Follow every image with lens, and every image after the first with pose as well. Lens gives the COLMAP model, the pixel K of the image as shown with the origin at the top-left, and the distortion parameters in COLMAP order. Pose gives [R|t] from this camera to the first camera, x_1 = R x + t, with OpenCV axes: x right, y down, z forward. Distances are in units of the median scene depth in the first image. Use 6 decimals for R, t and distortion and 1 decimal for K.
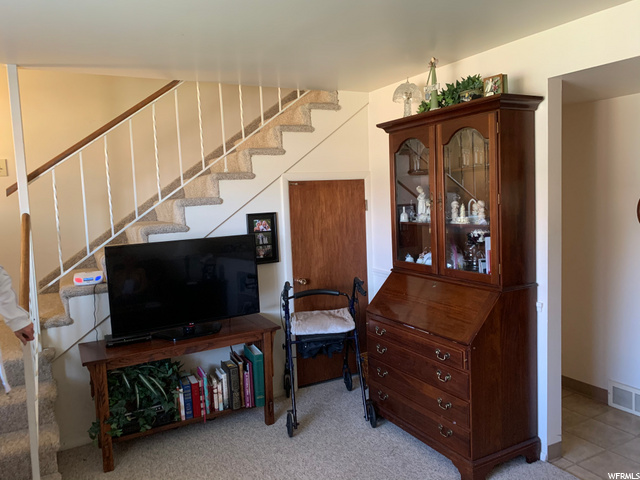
lens RADIAL K [[484.7, 0, 321.6], [0, 484.7, 226.1], [0, 0, 1]] dist [0.011312, -0.002137]
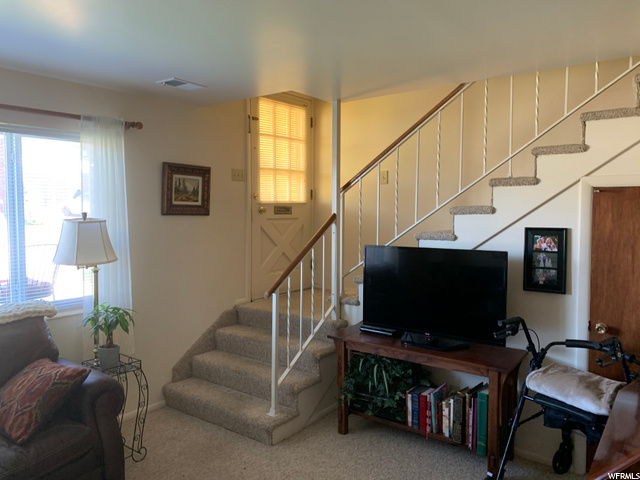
lens RADIAL K [[484.7, 0, 321.6], [0, 484.7, 226.1], [0, 0, 1]] dist [0.011312, -0.002137]
pose [[0.409337, 0.072203, -0.909522, 0.460671], [-0.078791, 0.995937, 0.043602, -0.036562], [0.908975, 0.053814, 0.413363, 0.347619]]
